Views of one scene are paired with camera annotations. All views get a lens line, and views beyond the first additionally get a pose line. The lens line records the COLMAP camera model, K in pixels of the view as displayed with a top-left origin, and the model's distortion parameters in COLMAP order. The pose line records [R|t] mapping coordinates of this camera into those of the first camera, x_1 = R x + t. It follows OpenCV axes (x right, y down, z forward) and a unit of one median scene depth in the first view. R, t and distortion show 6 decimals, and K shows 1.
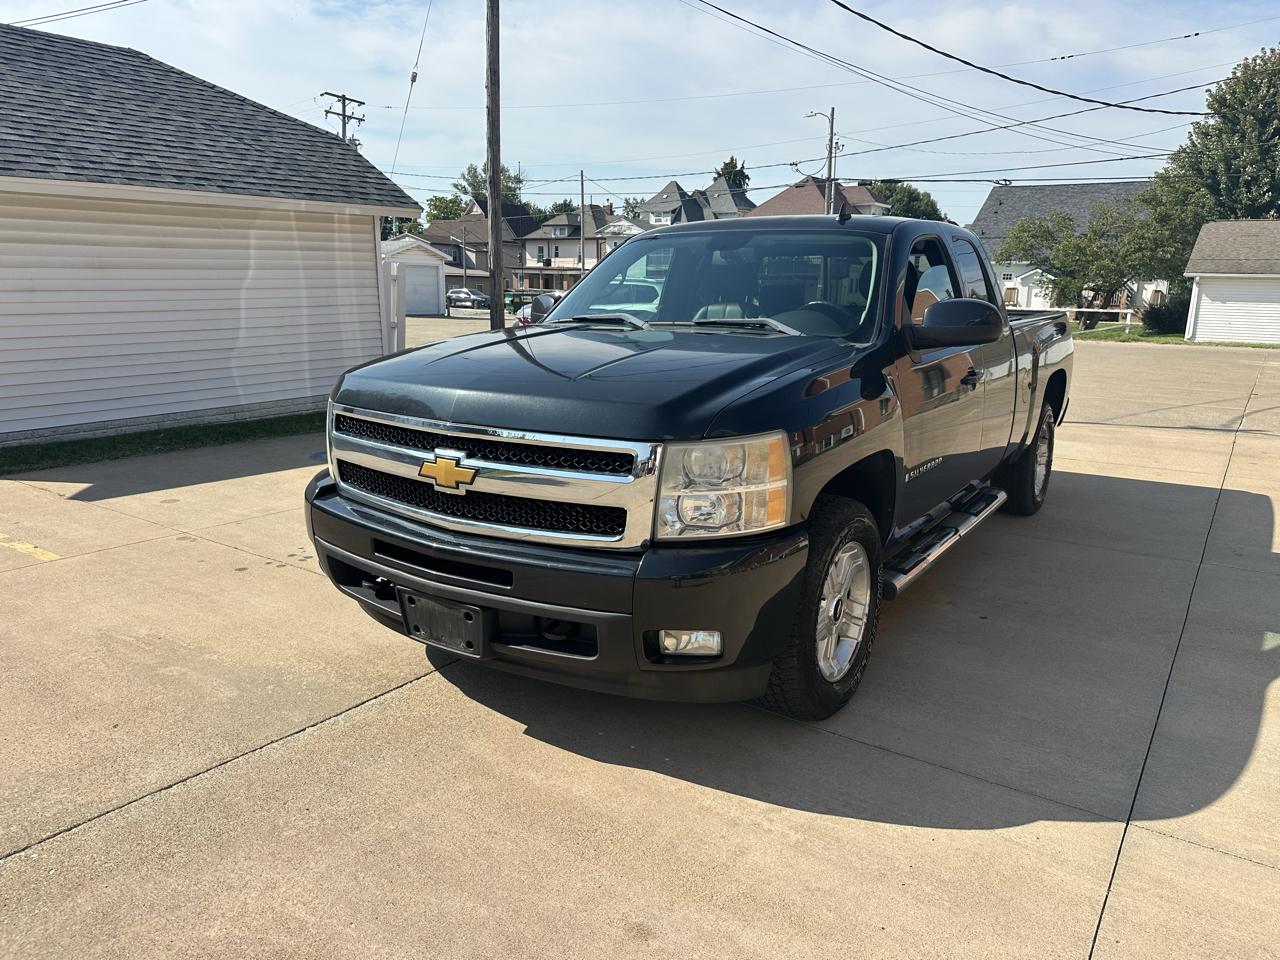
lens RADIAL K [[899.2, 0, 642.7], [0, 899.2, 494.5], [0, 0, 1]] dist [0.035550, -0.051567]
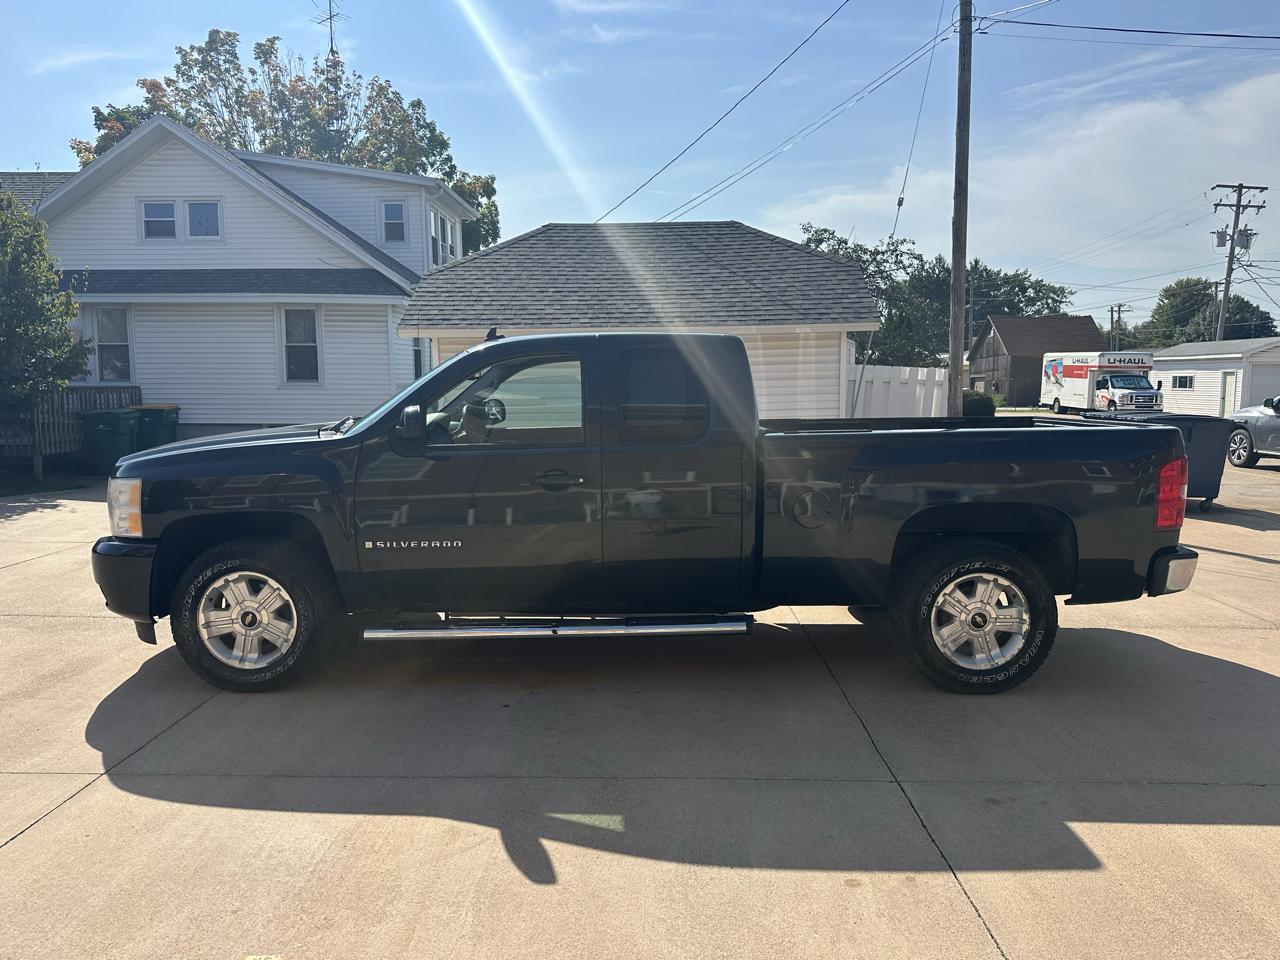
lens RADIAL K [[899.2, 0, 639.9], [0, 899.2, 486.4], [0, 0, 1]] dist [0.035550, -0.051567]
pose [[0.553213, 0.080152, -0.829175, 0.634583], [-0.178426, 0.983662, -0.023957, -0.056826], [0.813707, 0.161200, 0.558476, 0.244592]]
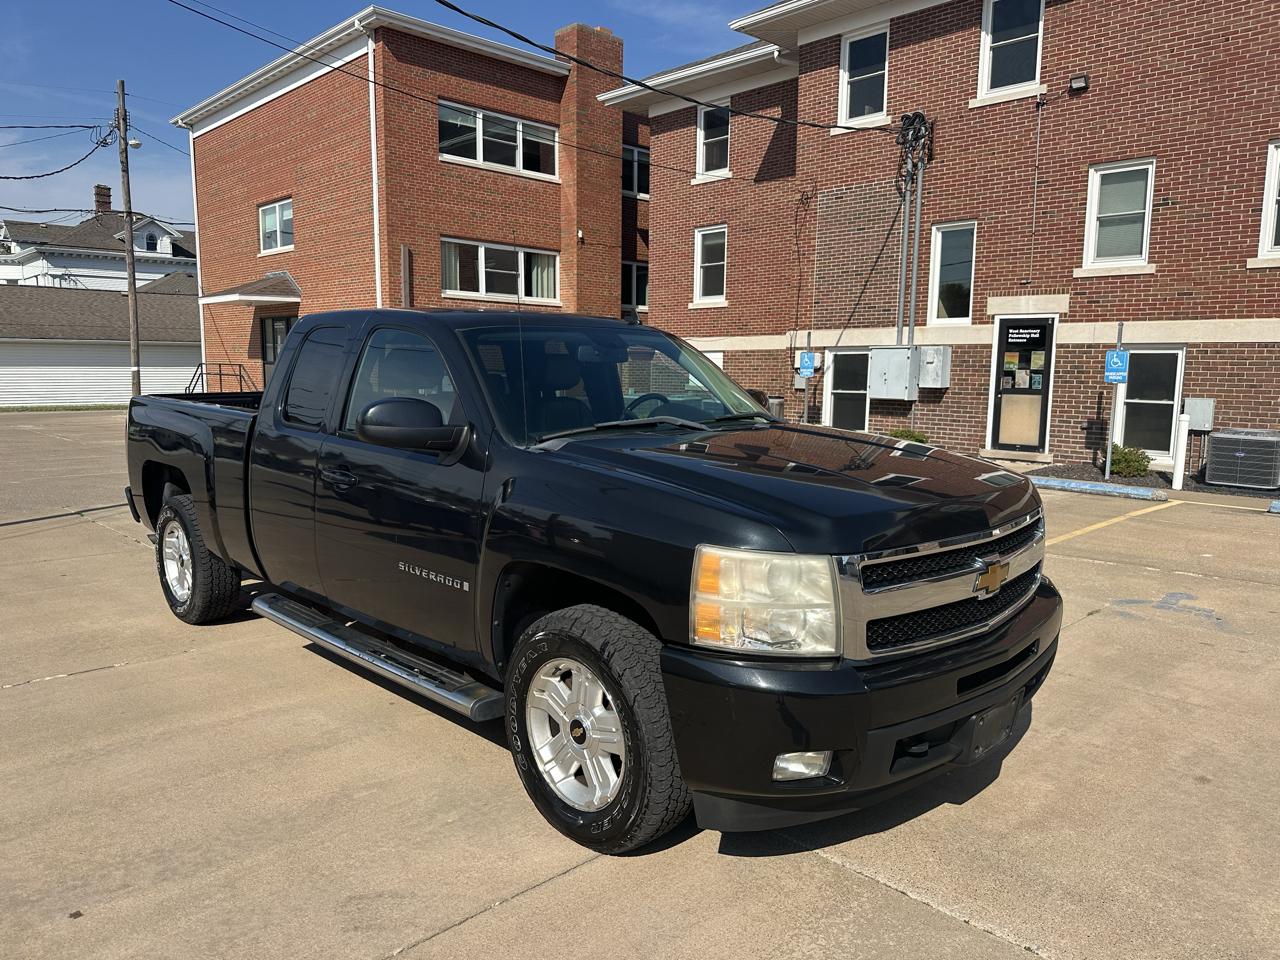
lens RADIAL K [[899.2, 0, 636.1], [0, 899.2, 492.5], [0, 0, 1]] dist [0.035550, -0.051567]
pose [[0.193561, -0.151087, 0.969385, -0.419335], [0.213238, 0.970929, 0.108749, -0.103283], [-0.957634, 0.185660, 0.220152, 0.373074]]
